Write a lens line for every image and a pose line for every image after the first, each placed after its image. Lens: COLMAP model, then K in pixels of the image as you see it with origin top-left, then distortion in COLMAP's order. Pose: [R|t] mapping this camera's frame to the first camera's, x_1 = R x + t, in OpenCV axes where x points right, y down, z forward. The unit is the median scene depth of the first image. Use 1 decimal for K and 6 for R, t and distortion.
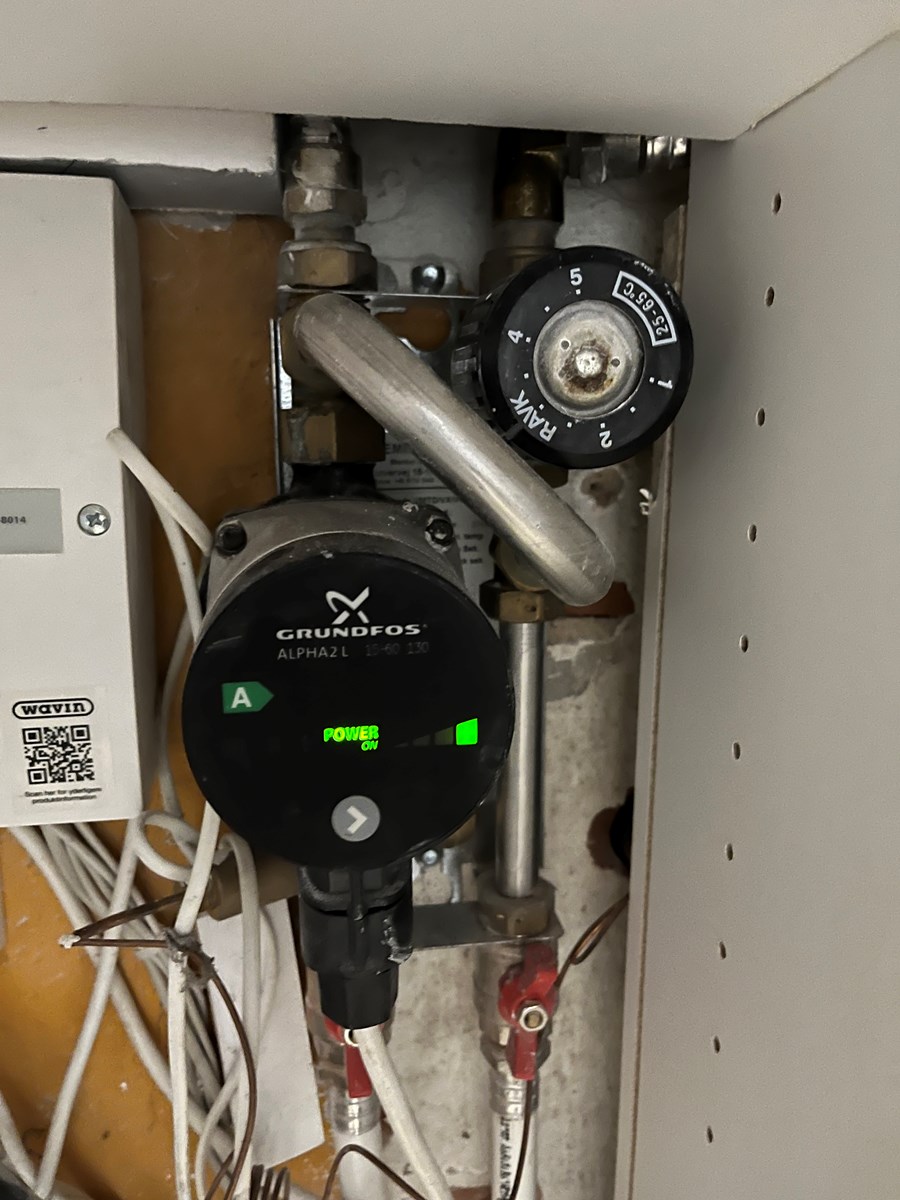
lens RADIAL K [[920.8, 0, 449.4], [0, 920.8, 597.0], [0, 0, 1]] dist [0.031483, -0.045297]
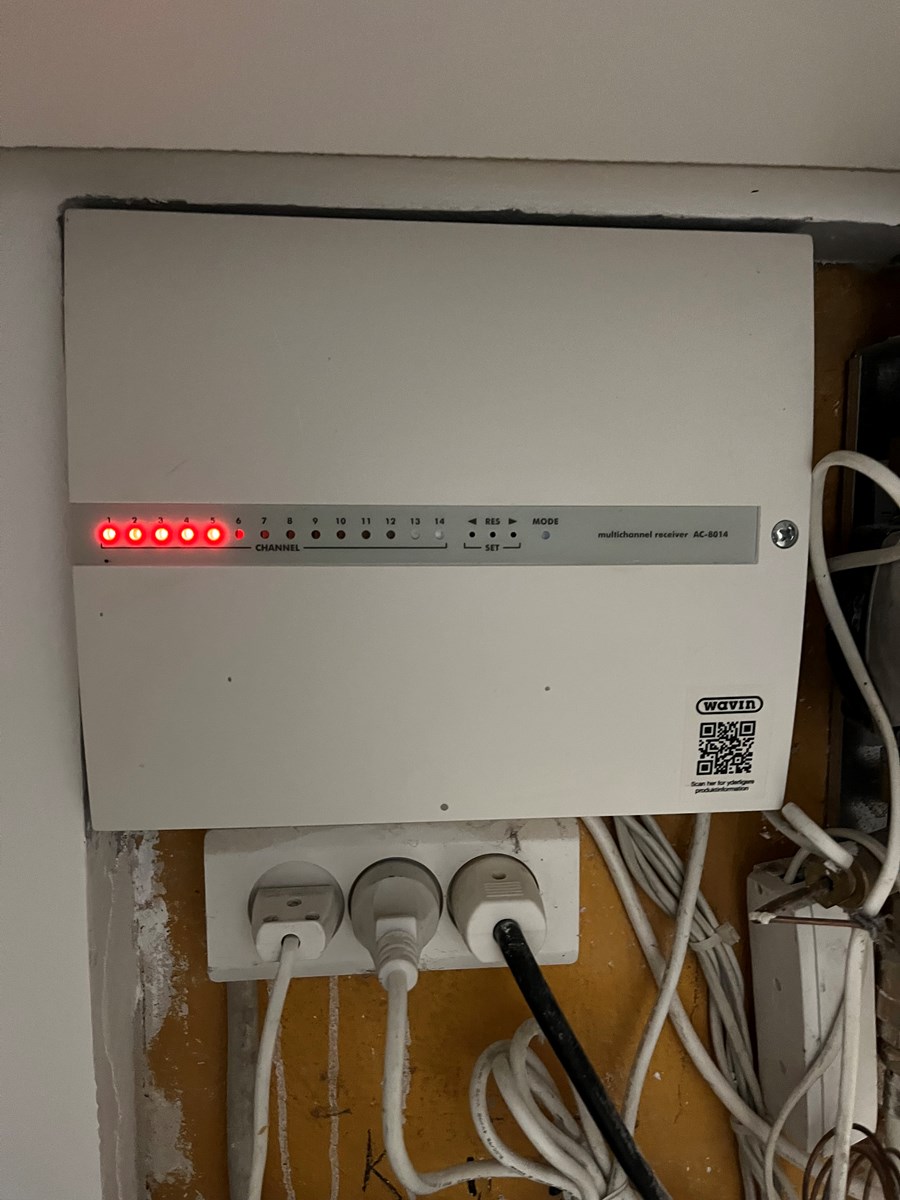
lens RADIAL K [[920.8, 0, 449.8], [0, 920.8, 602.8], [0, 0, 1]] dist [0.031483, -0.045297]
pose [[0.997962, 0.002445, -0.063759, -0.682251], [-0.005594, 0.998771, -0.049245, 0.053794], [0.063560, 0.049501, 0.996750, -0.127121]]
